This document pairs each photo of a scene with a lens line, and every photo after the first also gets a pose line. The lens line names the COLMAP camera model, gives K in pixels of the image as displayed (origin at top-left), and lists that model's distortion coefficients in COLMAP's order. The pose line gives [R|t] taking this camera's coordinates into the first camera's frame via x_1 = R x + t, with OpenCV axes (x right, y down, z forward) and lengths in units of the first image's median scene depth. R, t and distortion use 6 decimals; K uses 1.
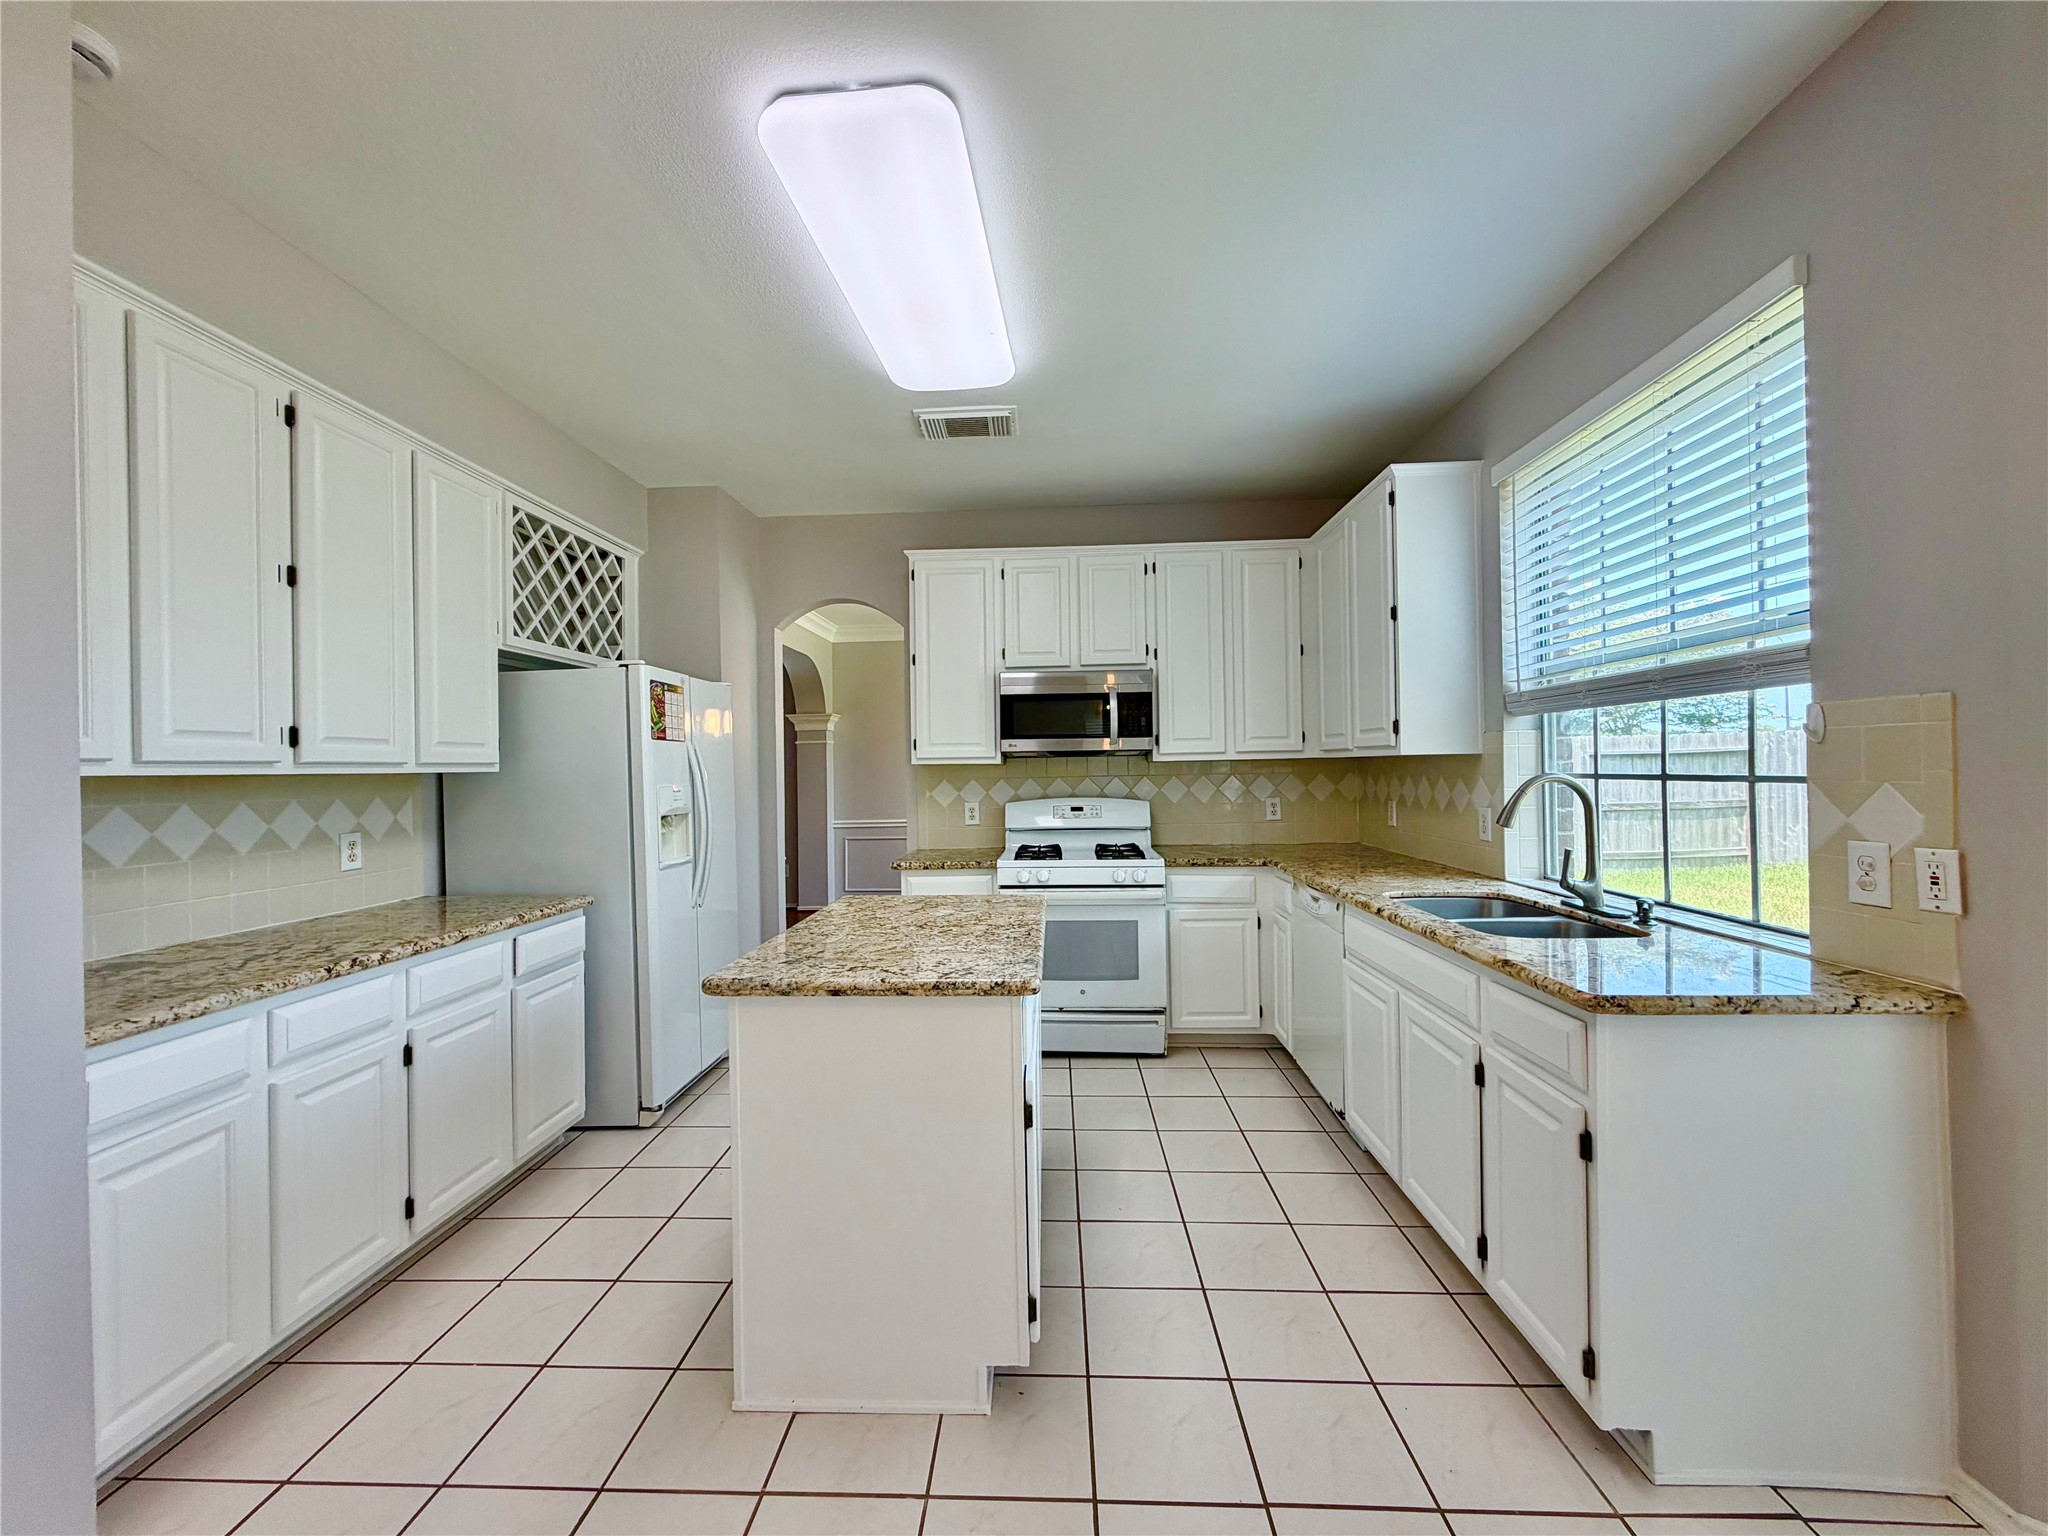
lens RADIAL K [[812.2, 0, 1015.5], [0, 812.2, 766.4], [0, 0, 1]] dist [0.001089, -0.000156]
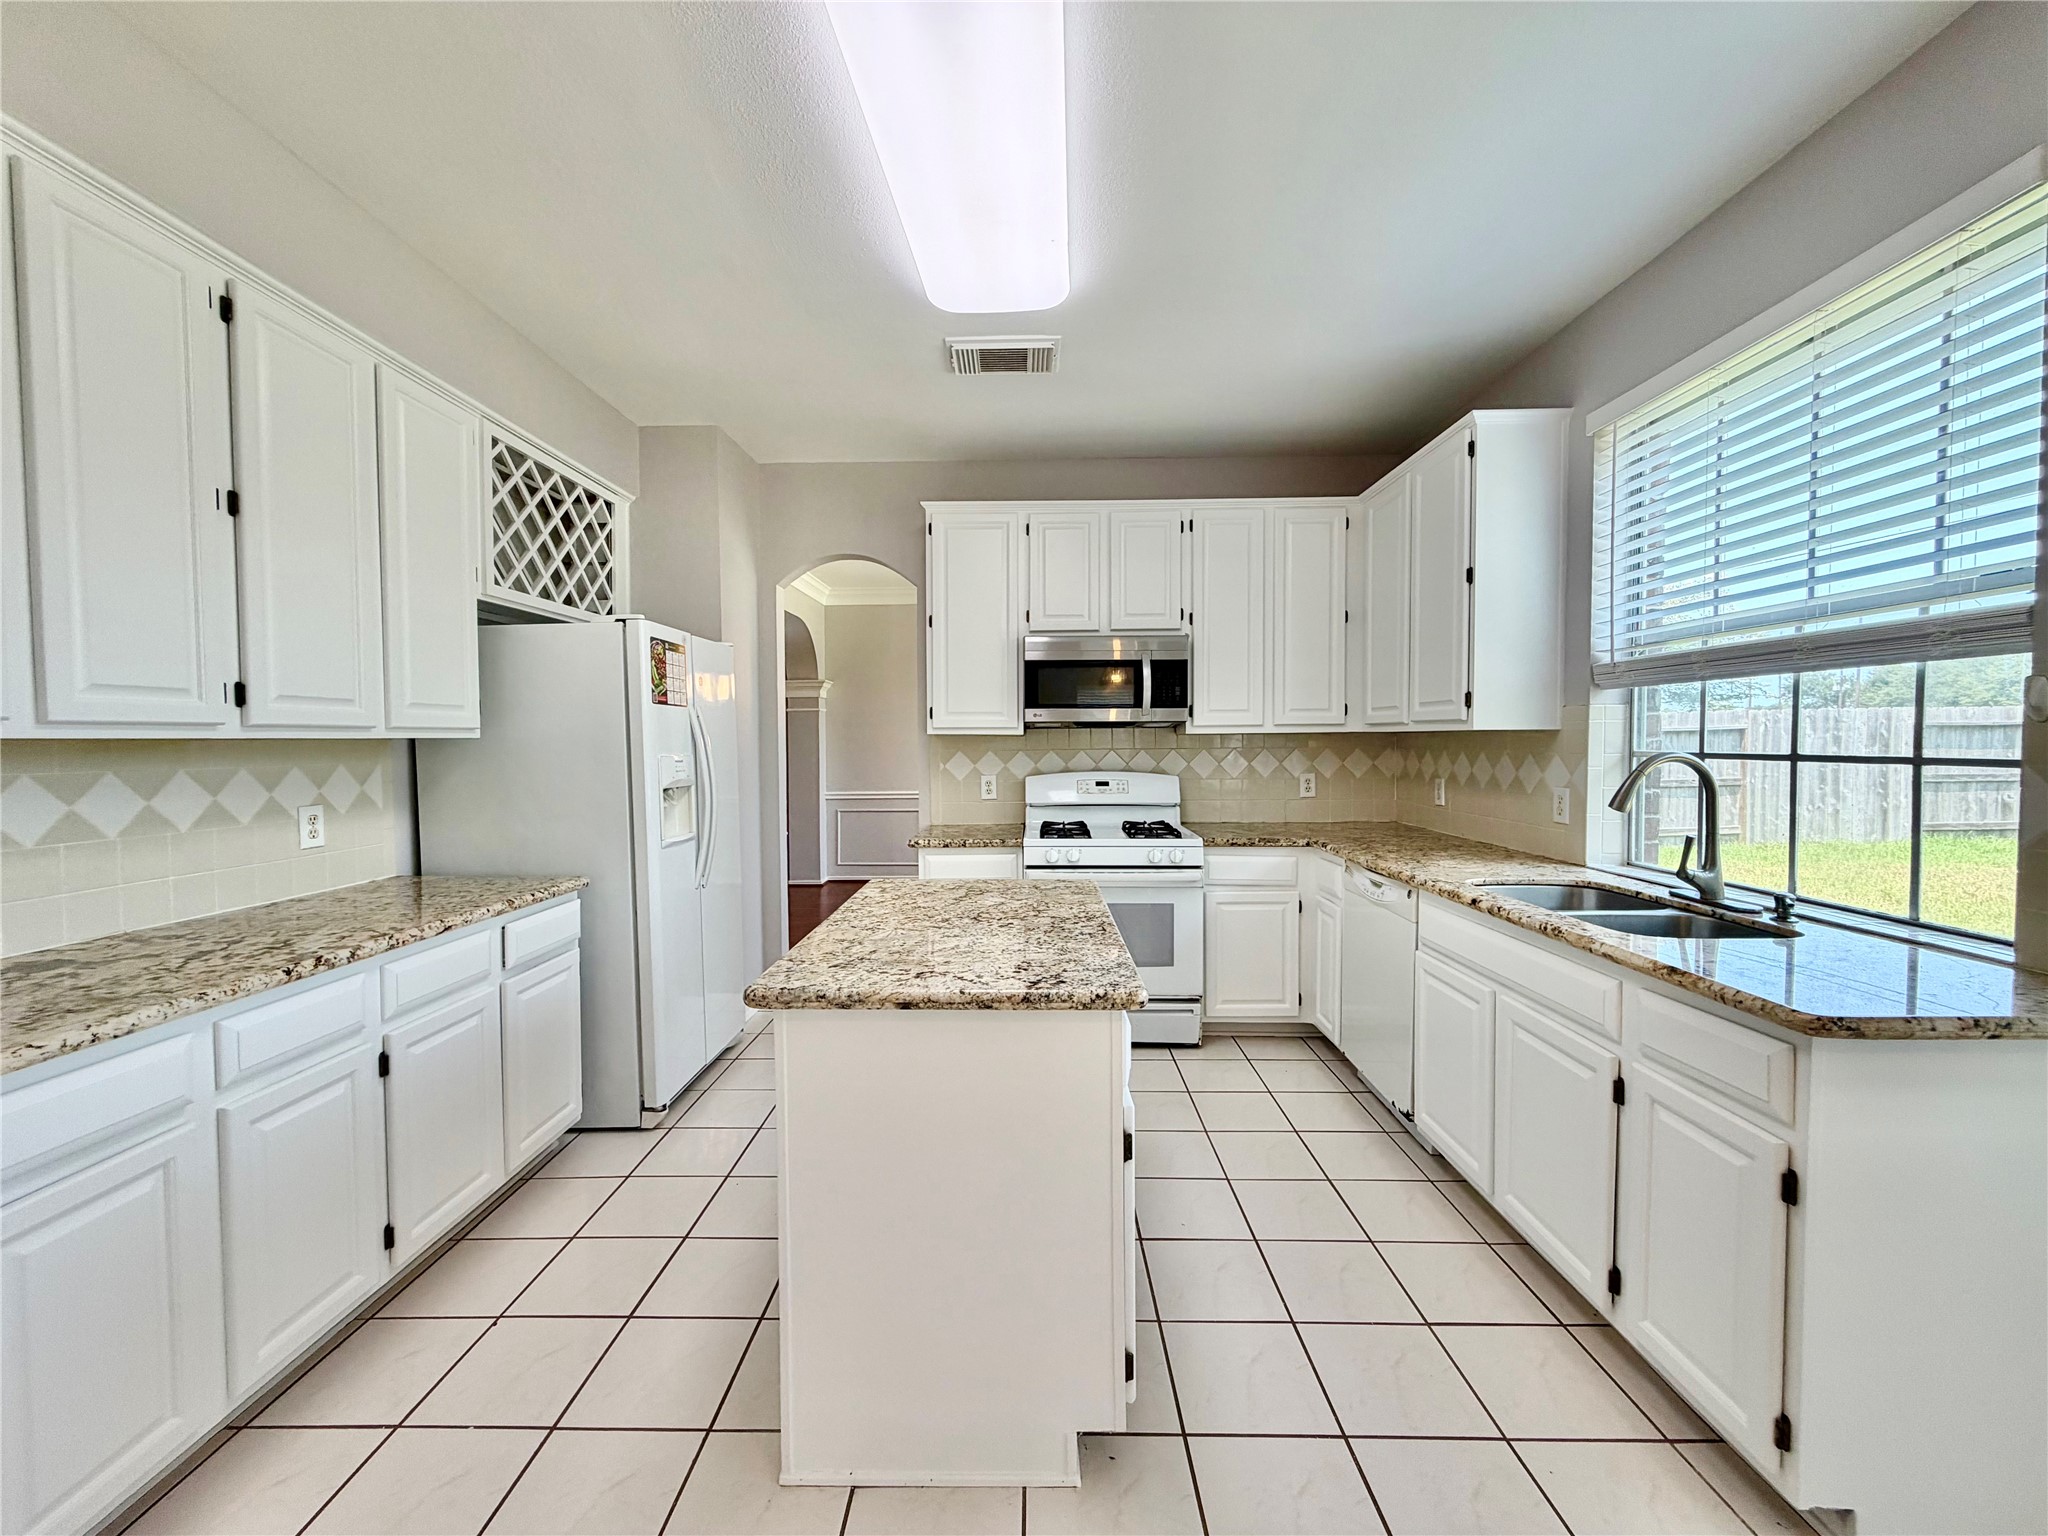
lens RADIAL K [[812.2, 0, 1015.5], [0, 812.2, 766.4], [0, 0, 1]] dist [0.001089, -0.000156]
pose [[0.999523, 0.009542, 0.029375, -0.069978], [-0.010597, 0.999298, 0.035945, -0.000301], [-0.029011, -0.036239, 0.998922, 0.085773]]
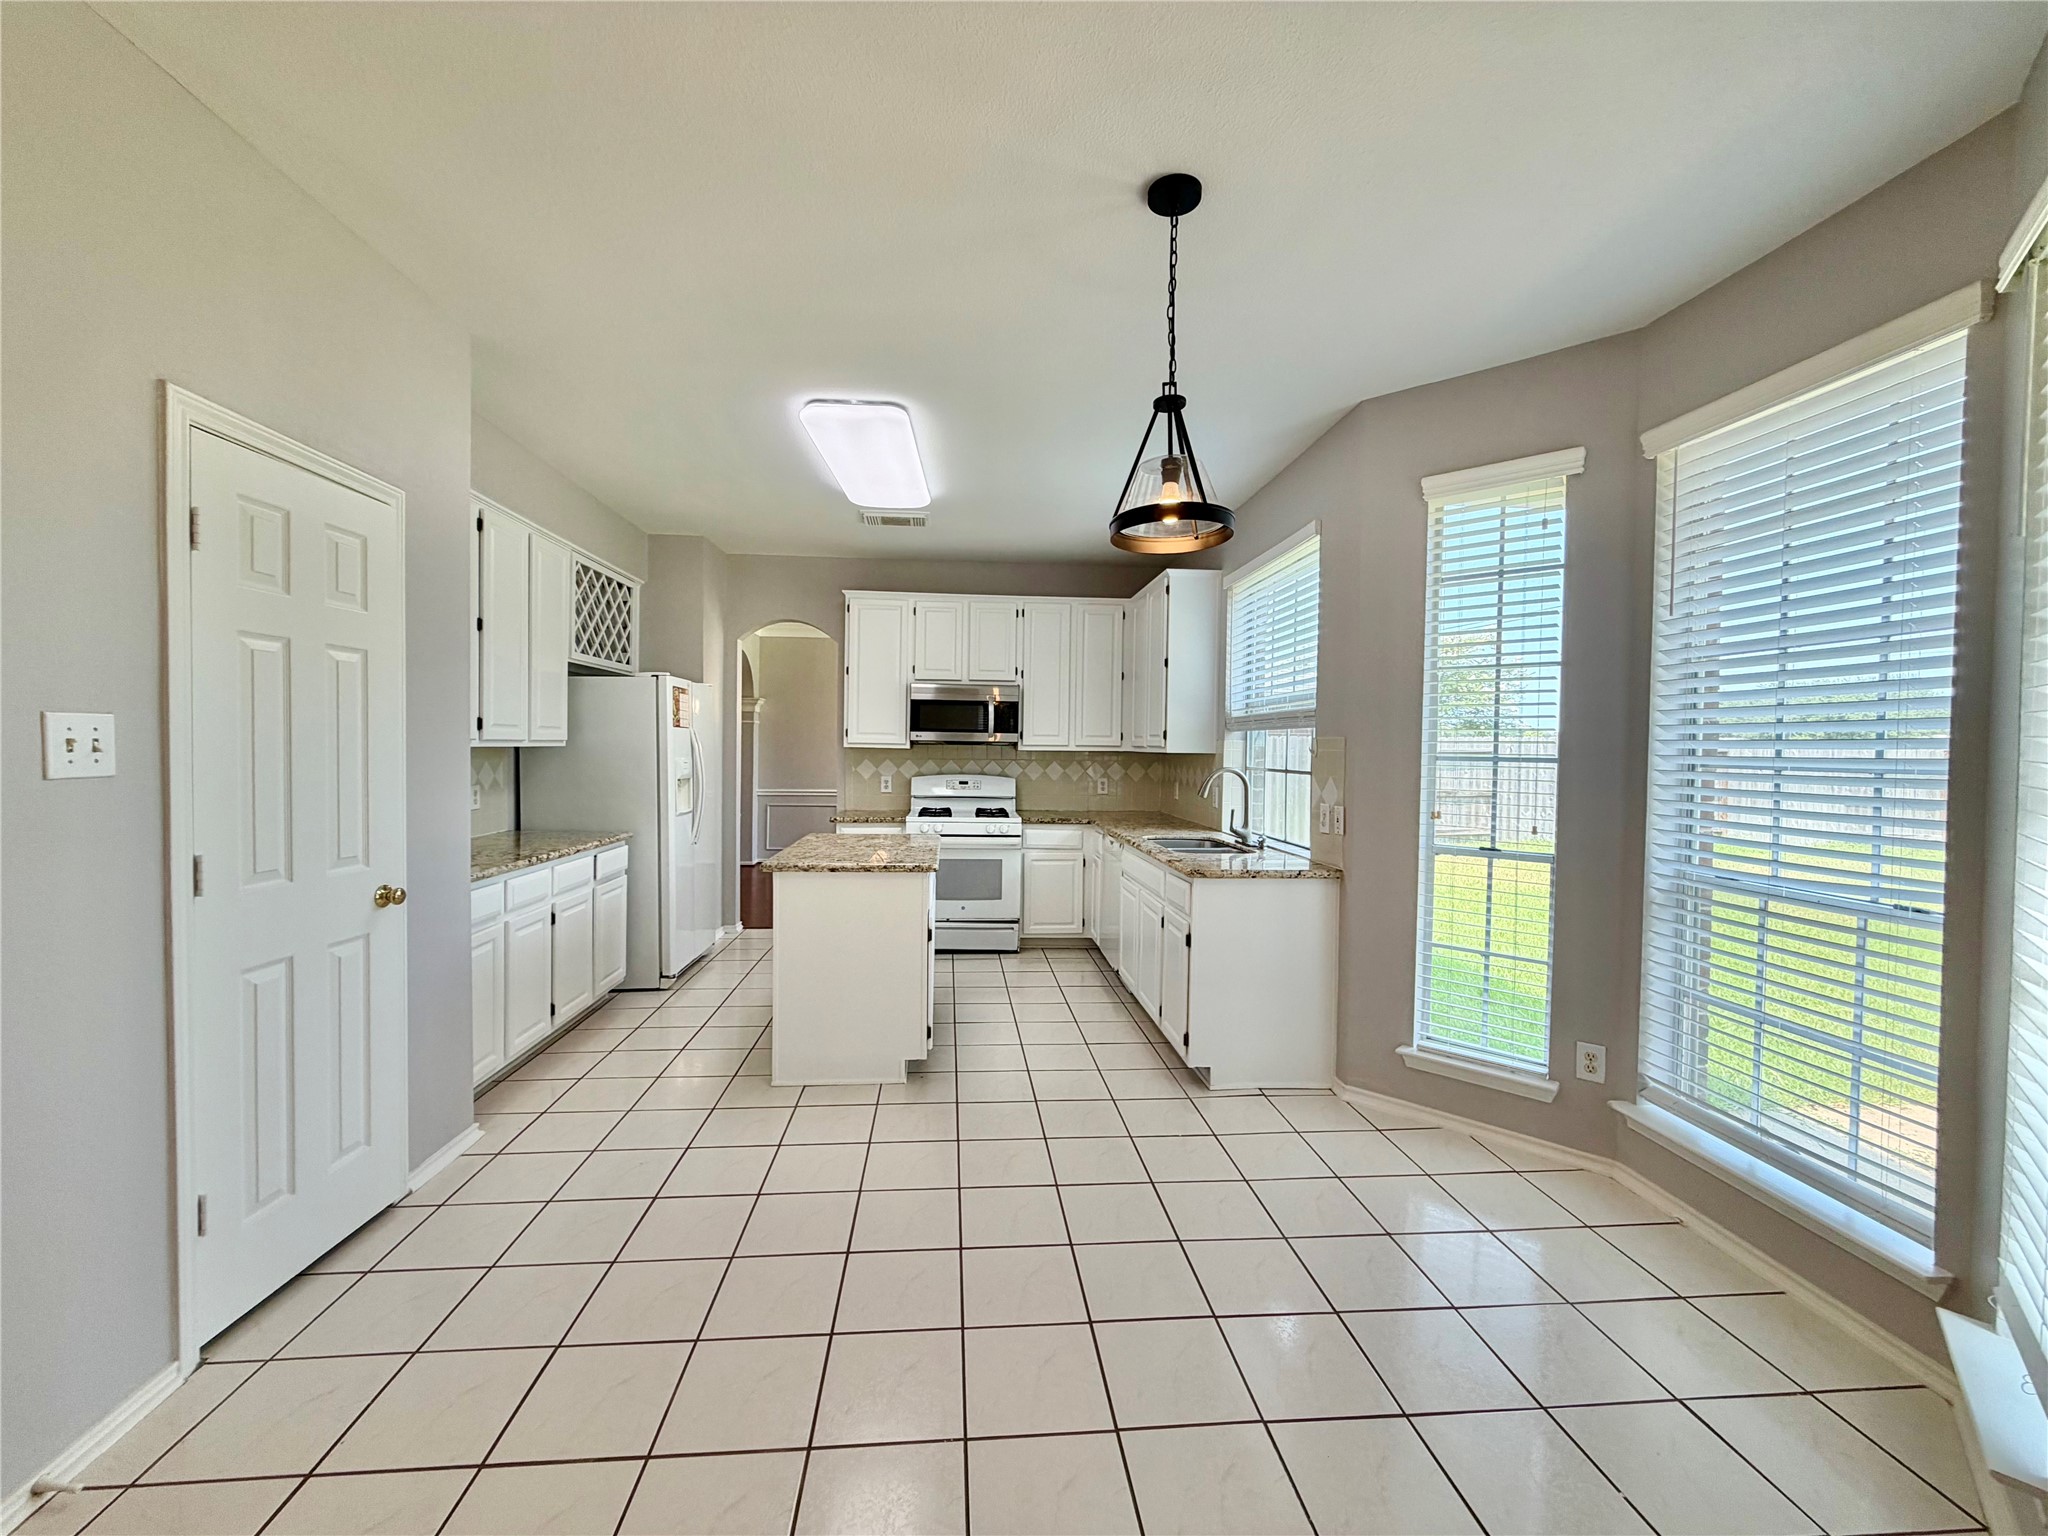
lens RADIAL K [[812.2, 0, 1015.5], [0, 812.2, 766.4], [0, 0, 1]] dist [0.001089, -0.000156]
pose [[0.990994, 0.027604, 0.131031, -0.025210], [-0.031191, 0.999190, 0.025406, -0.017883], [-0.130224, -0.029264, 0.991053, -0.513426]]
